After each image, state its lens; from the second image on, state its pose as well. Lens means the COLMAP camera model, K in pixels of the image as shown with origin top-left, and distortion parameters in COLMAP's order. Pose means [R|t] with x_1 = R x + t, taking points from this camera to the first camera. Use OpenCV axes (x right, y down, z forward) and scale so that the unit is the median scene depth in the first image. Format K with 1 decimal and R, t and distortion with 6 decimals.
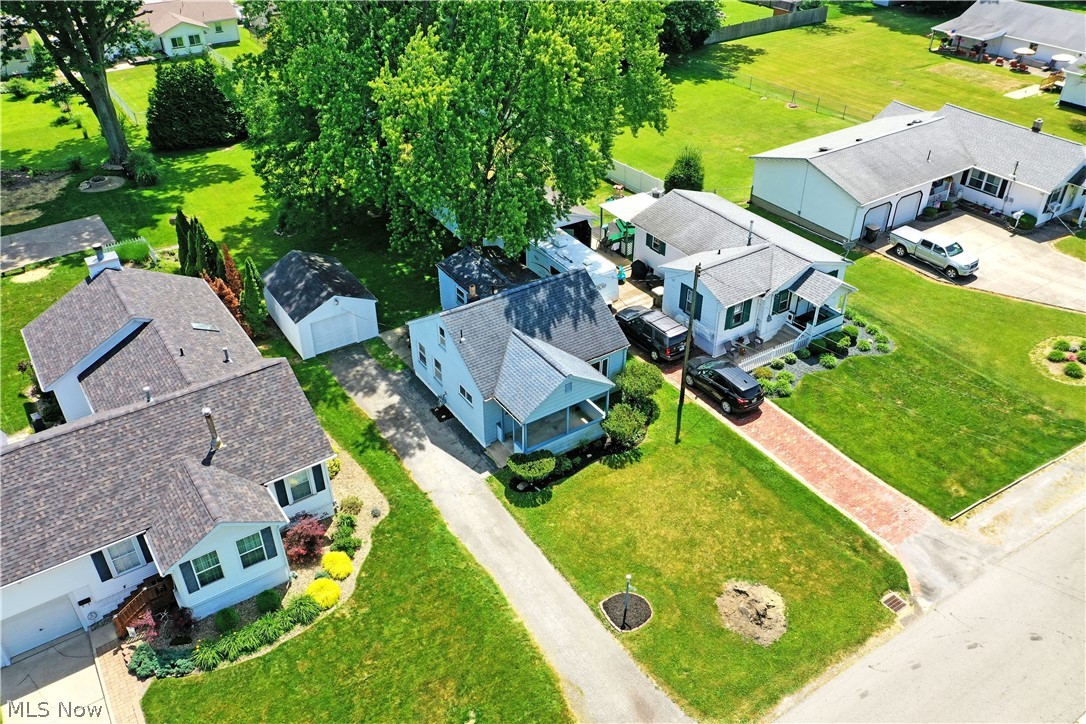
lens RADIAL K [[867.0, 0, 545.8], [0, 867.0, 360.1], [0, 0, 1]] dist [0.026077, -0.002763]
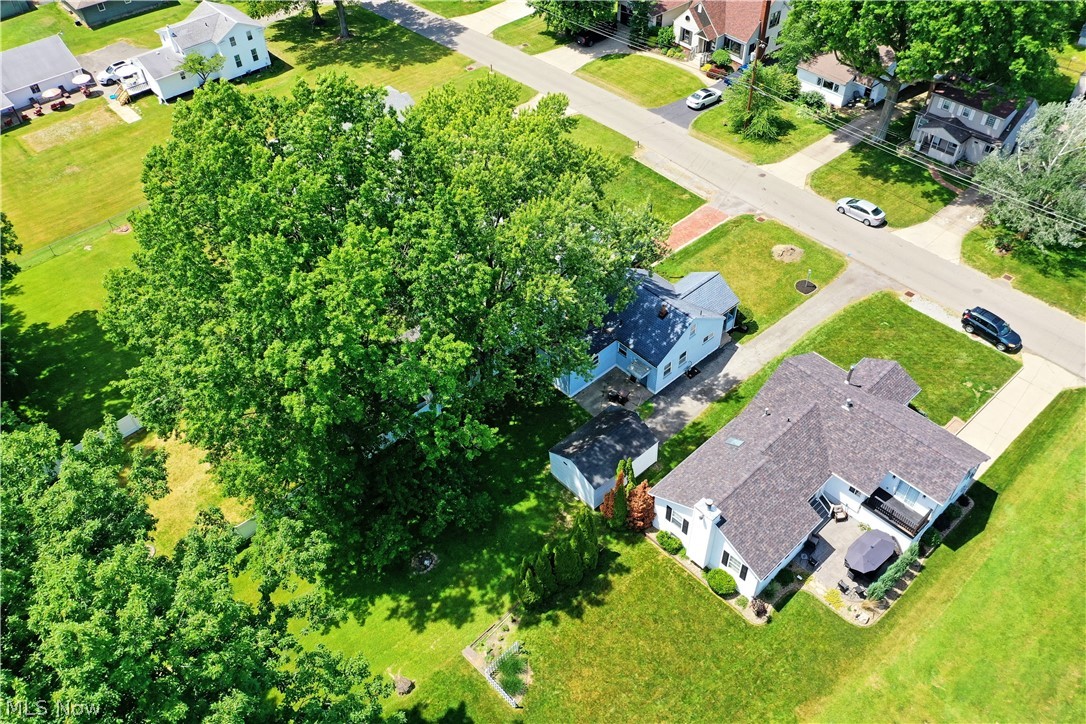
lens RADIAL K [[867.0, 0, 545.8], [0, 867.0, 360.1], [0, 0, 1]] dist [0.026077, -0.002763]
pose [[-0.155049, -0.689026, 0.707957, -1.171842], [0.577243, 0.518375, 0.630934, -1.093035], [-0.801717, 0.506489, 0.317362, 0.702978]]
